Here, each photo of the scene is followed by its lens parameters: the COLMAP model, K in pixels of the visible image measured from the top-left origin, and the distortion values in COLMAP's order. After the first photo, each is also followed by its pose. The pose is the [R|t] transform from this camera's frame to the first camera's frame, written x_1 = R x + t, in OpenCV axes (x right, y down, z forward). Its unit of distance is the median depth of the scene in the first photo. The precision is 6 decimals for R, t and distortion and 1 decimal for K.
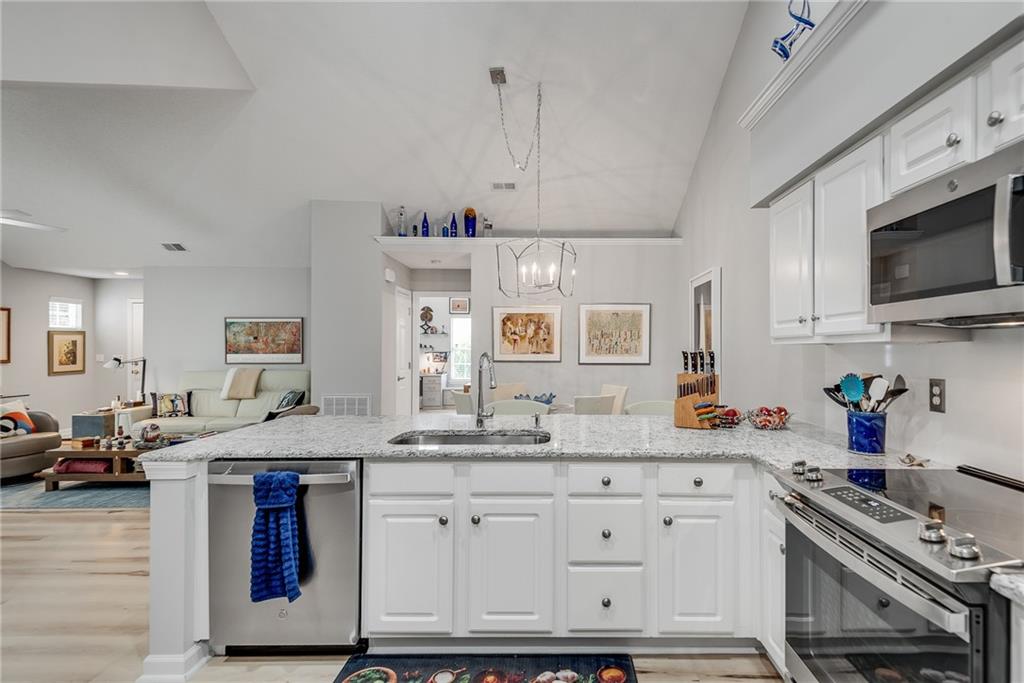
lens RADIAL K [[473.1, 0, 538.0], [0, 473.1, 350.9], [0, 0, 1]] dist [0.028977, -0.013991]
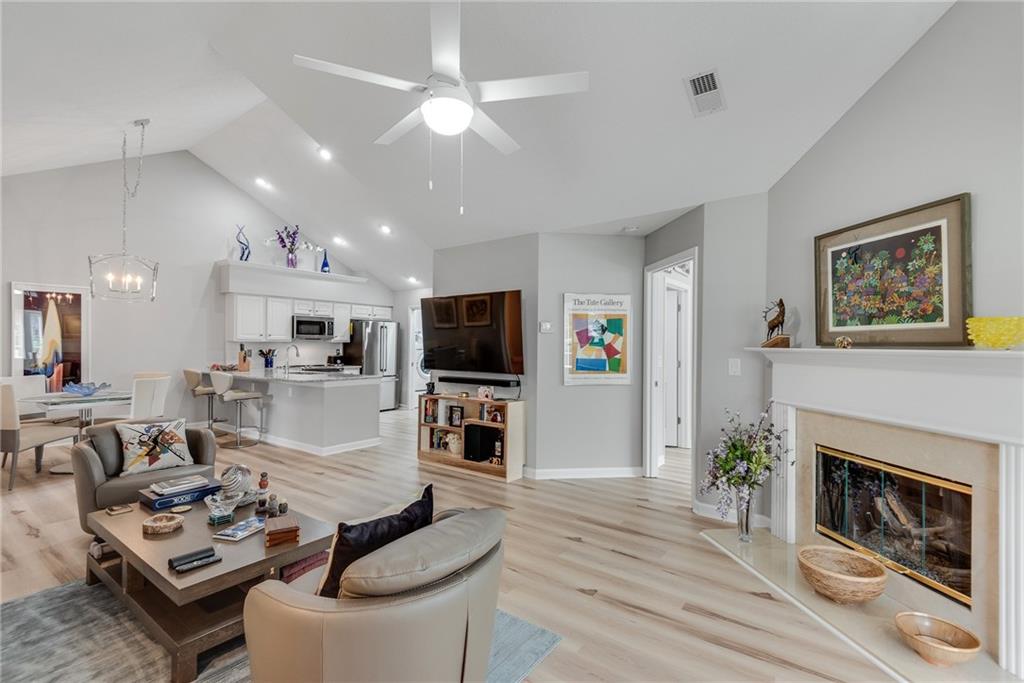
lens RADIAL K [[473.1, 0, 507.3], [0, 473.1, 342.1], [0, 0, 1]] dist [0.028977, -0.013991]
pose [[-0.801278, -0.001074, 0.598291, -1.129108], [-0.004972, 0.999976, -0.004865, -0.000915], [-0.598271, -0.006873, -0.801264, 0.988330]]
